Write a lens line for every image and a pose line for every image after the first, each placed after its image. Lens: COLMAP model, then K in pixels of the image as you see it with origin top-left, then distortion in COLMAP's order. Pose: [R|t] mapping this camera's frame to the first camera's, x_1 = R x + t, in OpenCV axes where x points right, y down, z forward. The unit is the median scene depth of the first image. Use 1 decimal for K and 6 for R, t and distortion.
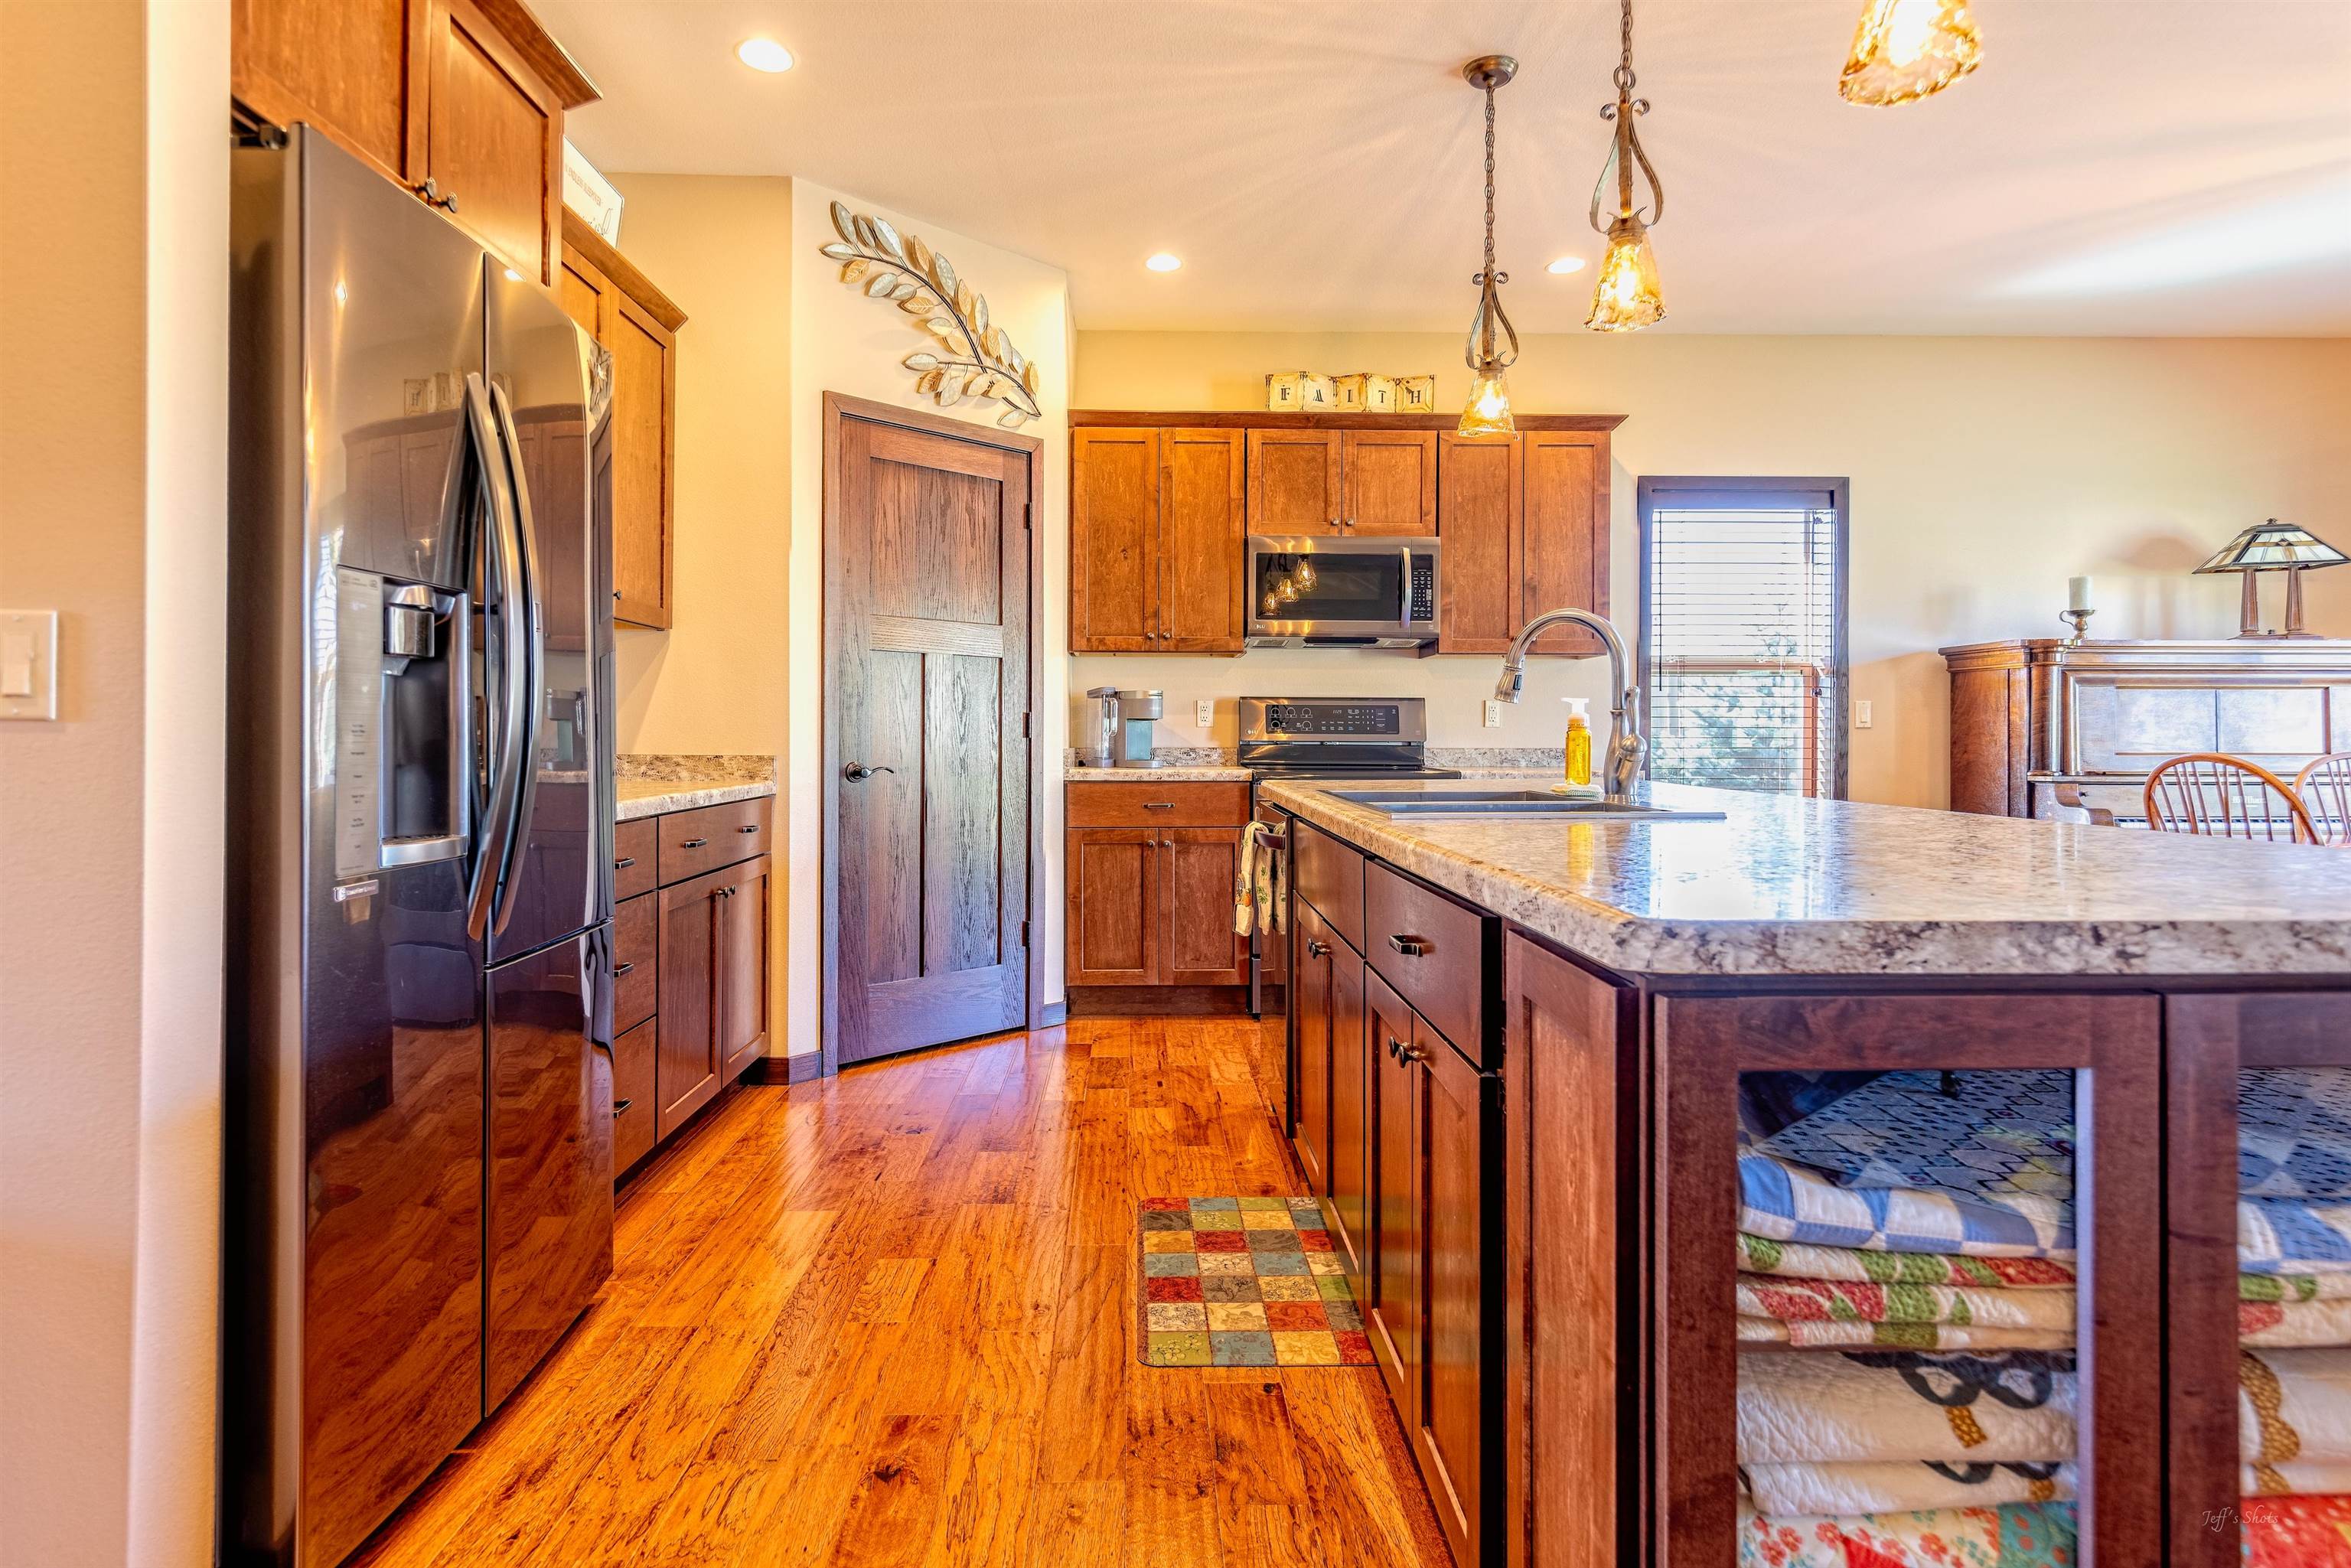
lens RADIAL K [[1265.5, 0, 1193.6], [0, 1265.5, 731.1], [0, 0, 1]] dist [0.013656, -0.000169]
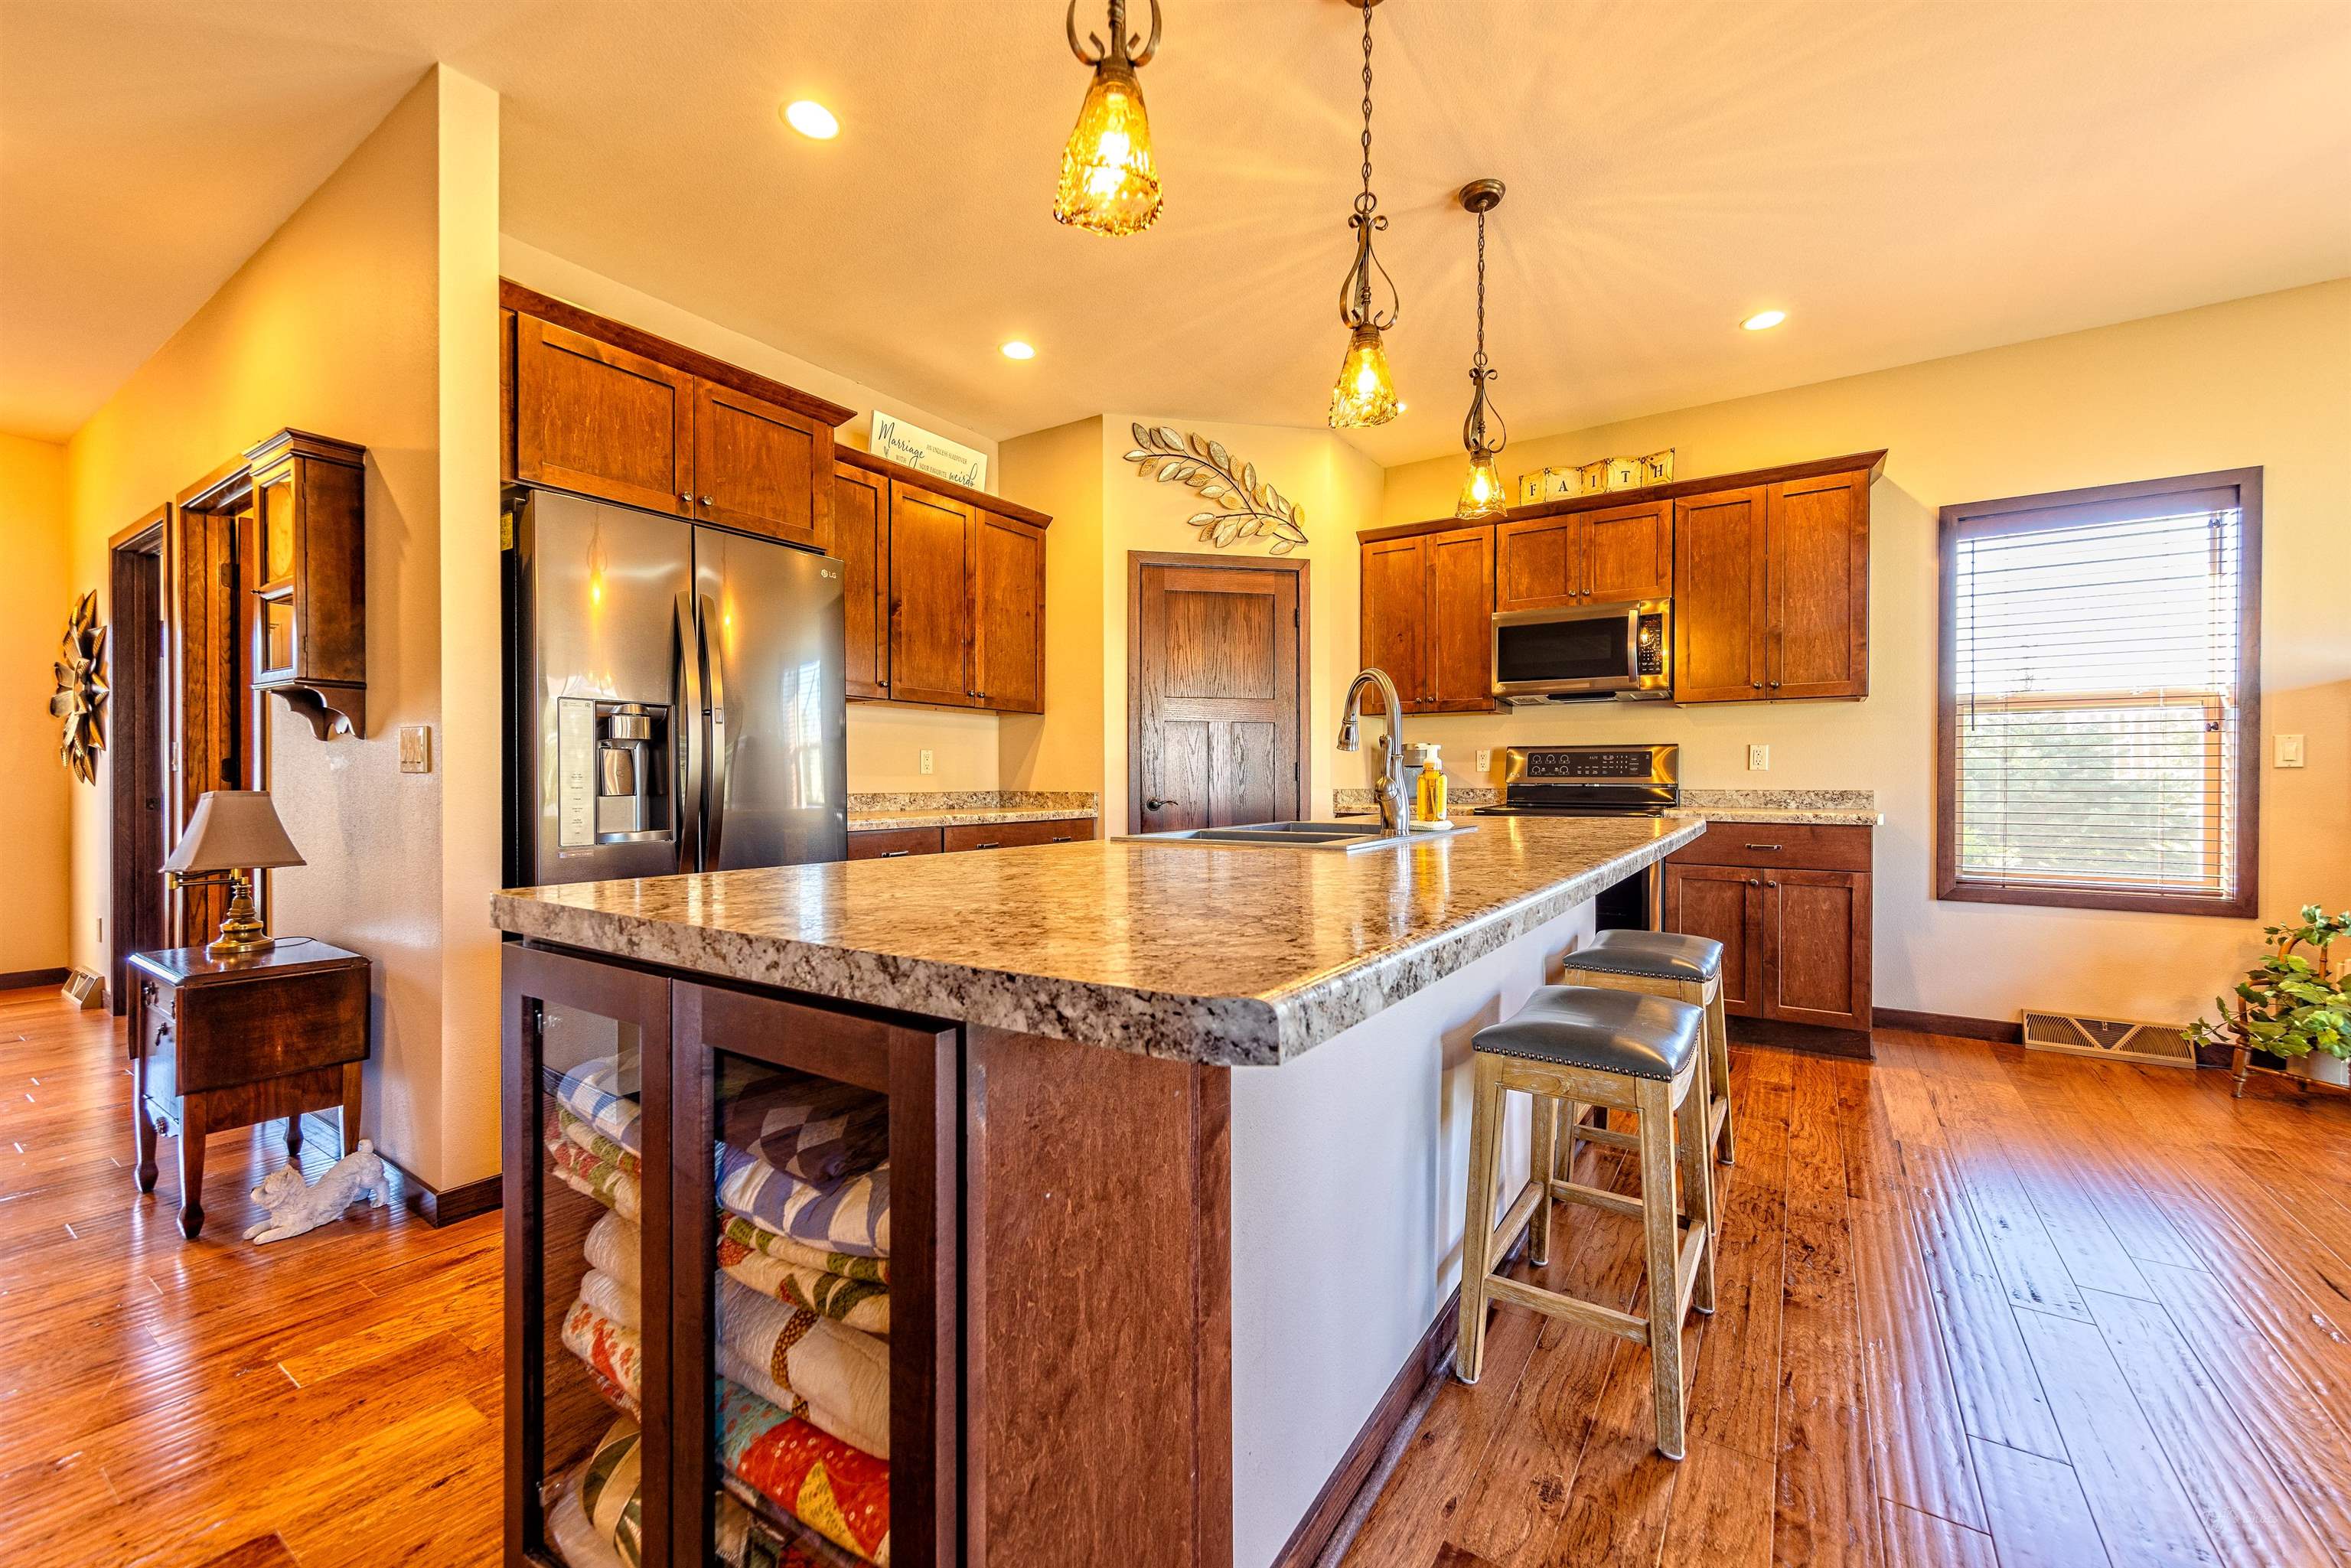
lens RADIAL K [[933.5, 0, 1190.1], [0, 933.5, 785.3], [0, 0, 1]] dist [0.009498, -0.000047]
pose [[0.820926, 0.002435, -0.571030, 0.322697], [0.003166, 0.999956, 0.008817, 0.001488], [0.571026, -0.009046, 0.820882, 0.100183]]
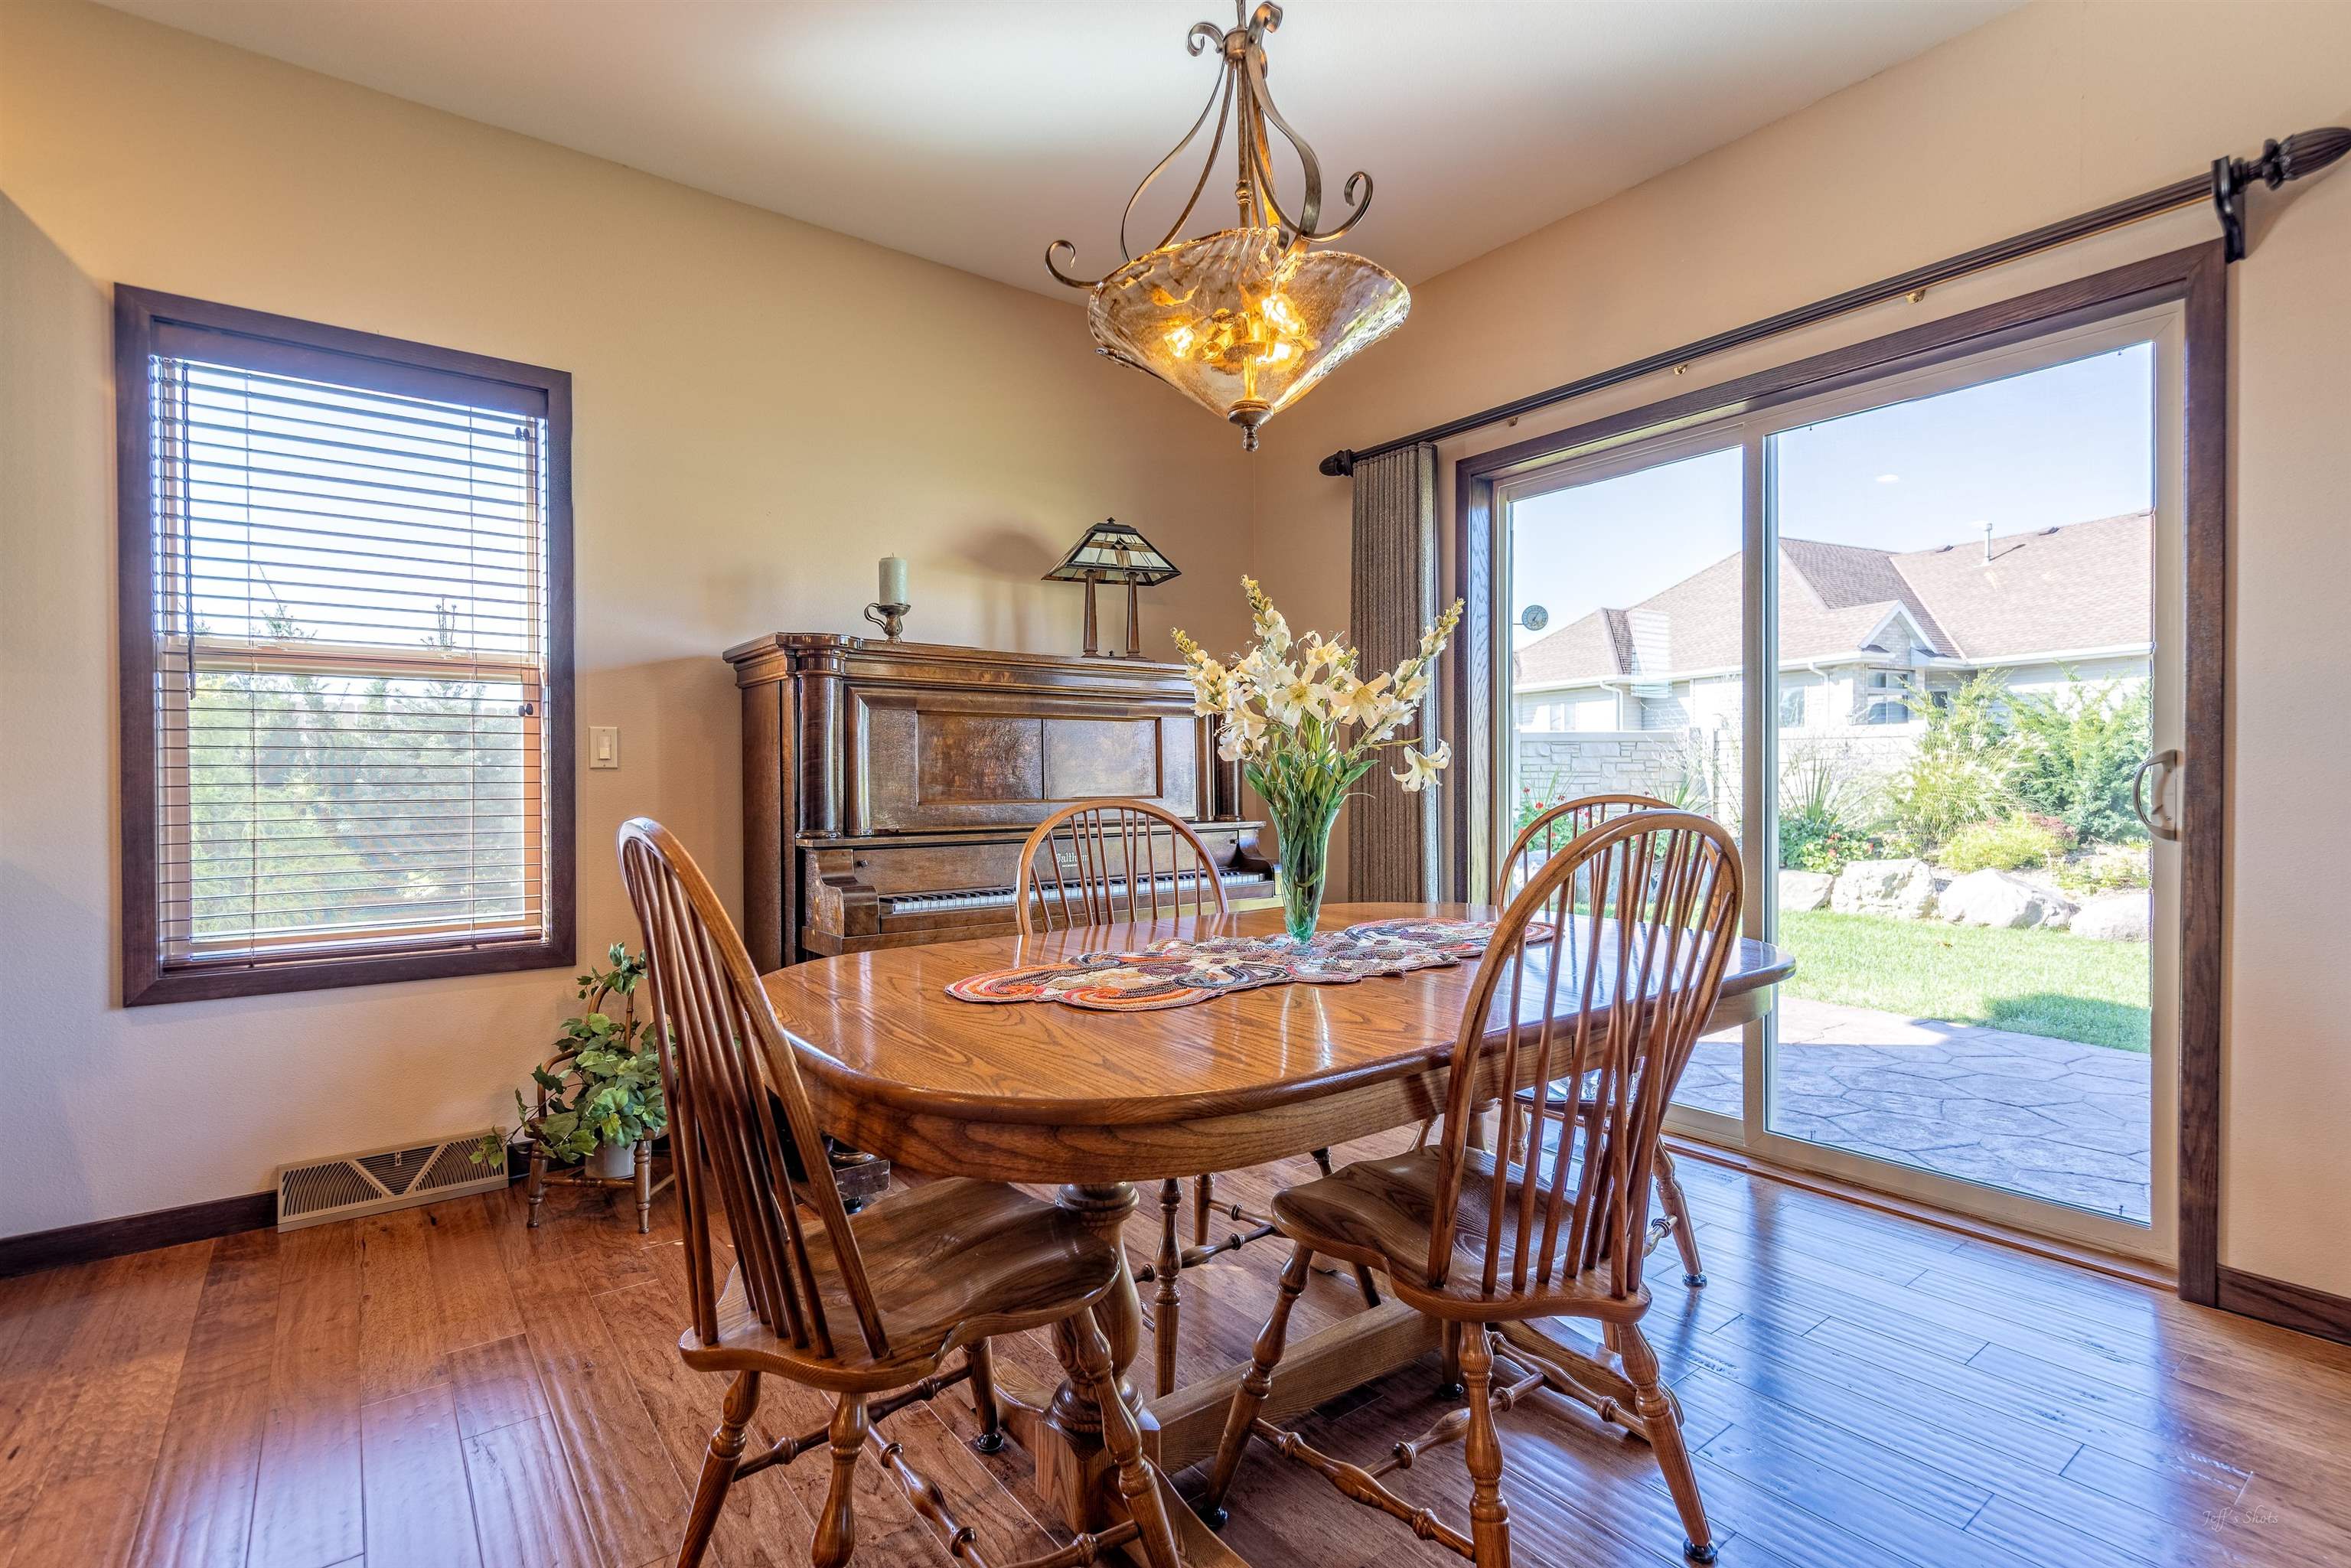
lens RADIAL K [[1104.7, 0, 1185.3], [0, 1104.7, 782.0], [0, 0, 1]] dist [0.022157, 0.000209]
pose [[0.814020, -0.008486, 0.580775, 0.482637], [0.002110, 0.999930, 0.011652, -0.001708], [-0.580834, -0.008260, 0.813980, 0.399630]]
